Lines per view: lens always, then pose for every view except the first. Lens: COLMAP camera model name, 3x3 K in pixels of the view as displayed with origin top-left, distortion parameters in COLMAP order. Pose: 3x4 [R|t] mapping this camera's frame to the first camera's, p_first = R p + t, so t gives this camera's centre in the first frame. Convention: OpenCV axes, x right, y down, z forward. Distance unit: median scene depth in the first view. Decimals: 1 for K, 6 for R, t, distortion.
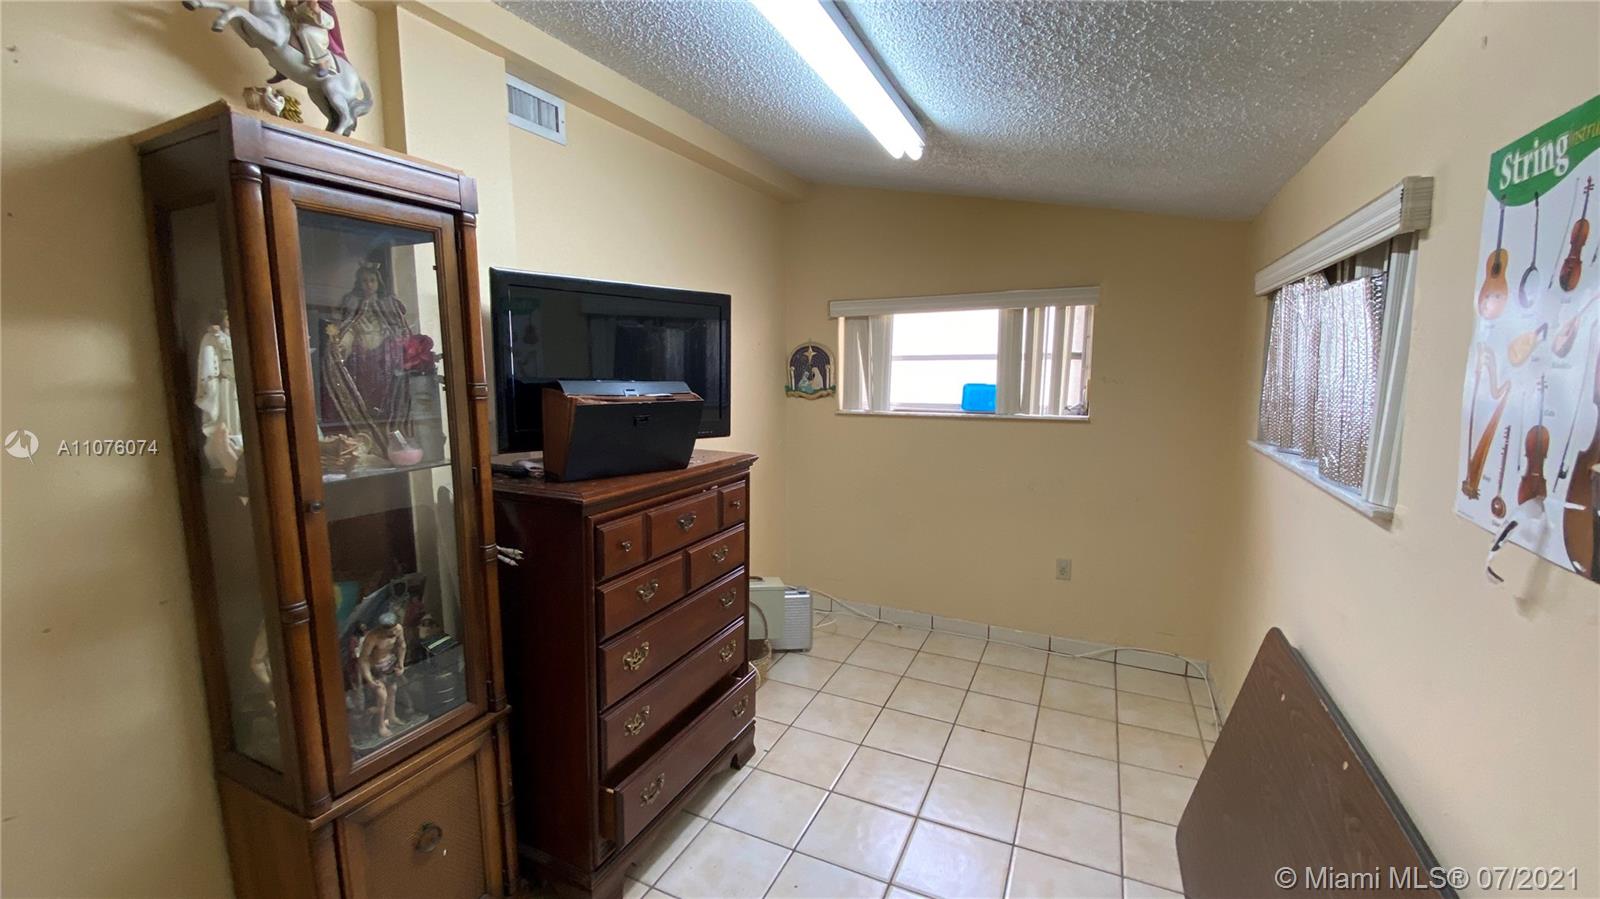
lens RADIAL K [[646.5, 0, 794.1], [0, 646.5, 449.7], [0, 0, 1]] dist [0.025086, -0.021928]
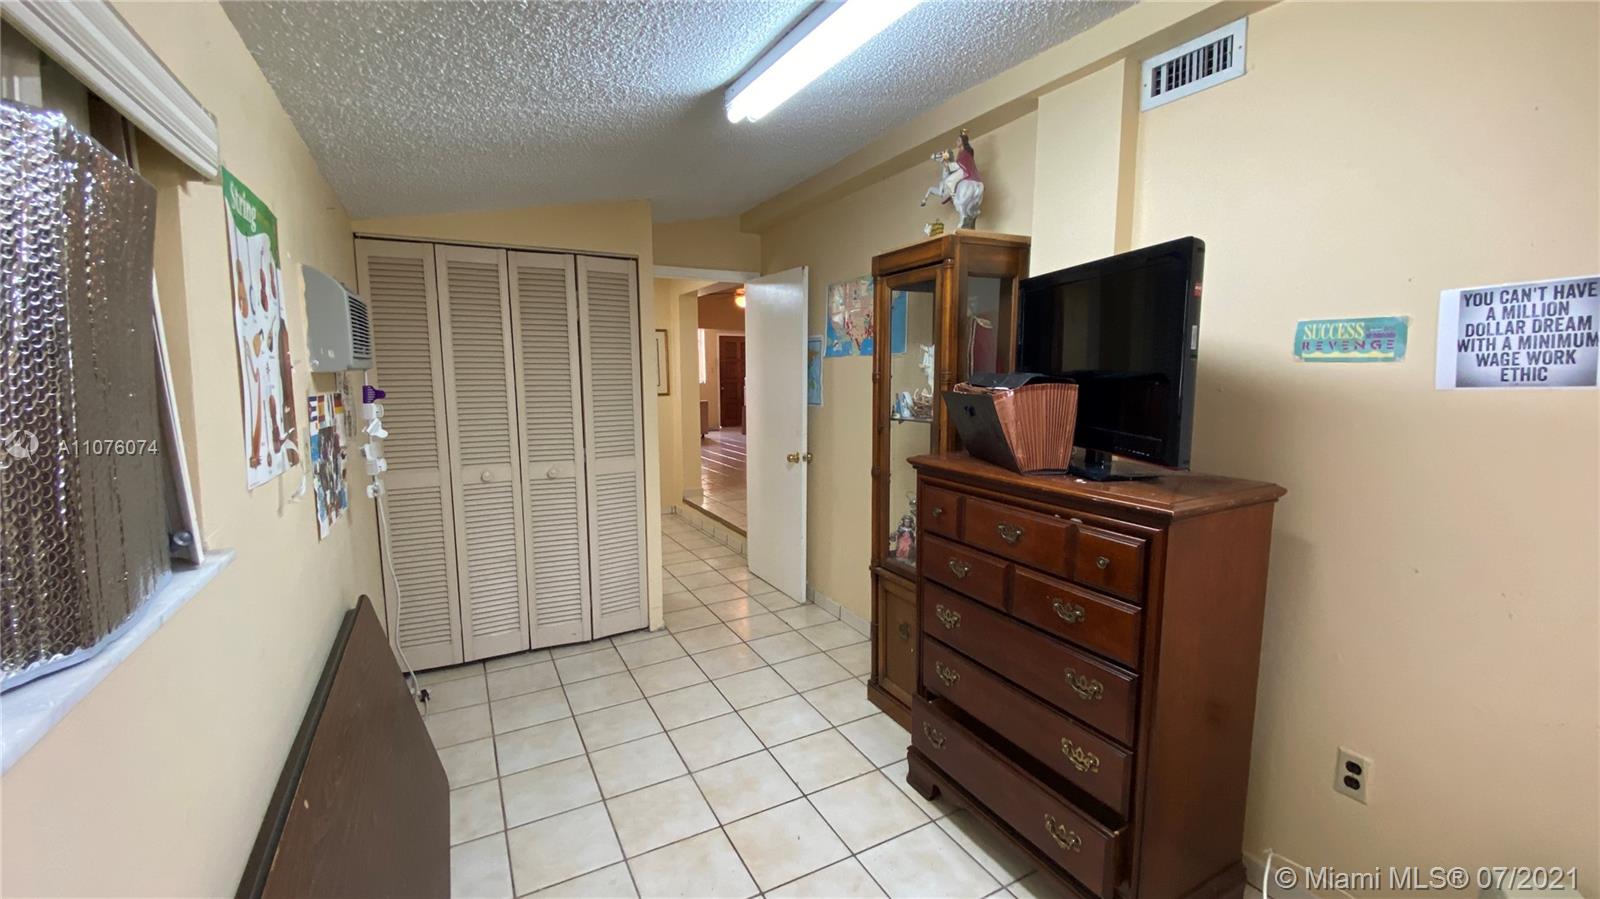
lens RADIAL K [[646.5, 0, 794.1], [0, 646.5, 449.7], [0, 0, 1]] dist [0.025086, -0.021928]
pose [[-0.587860, 0.107564, -0.801780, 1.704086], [-0.101567, 0.973464, 0.205065, -0.365790], [0.802561, 0.201984, -0.561336, 2.933167]]
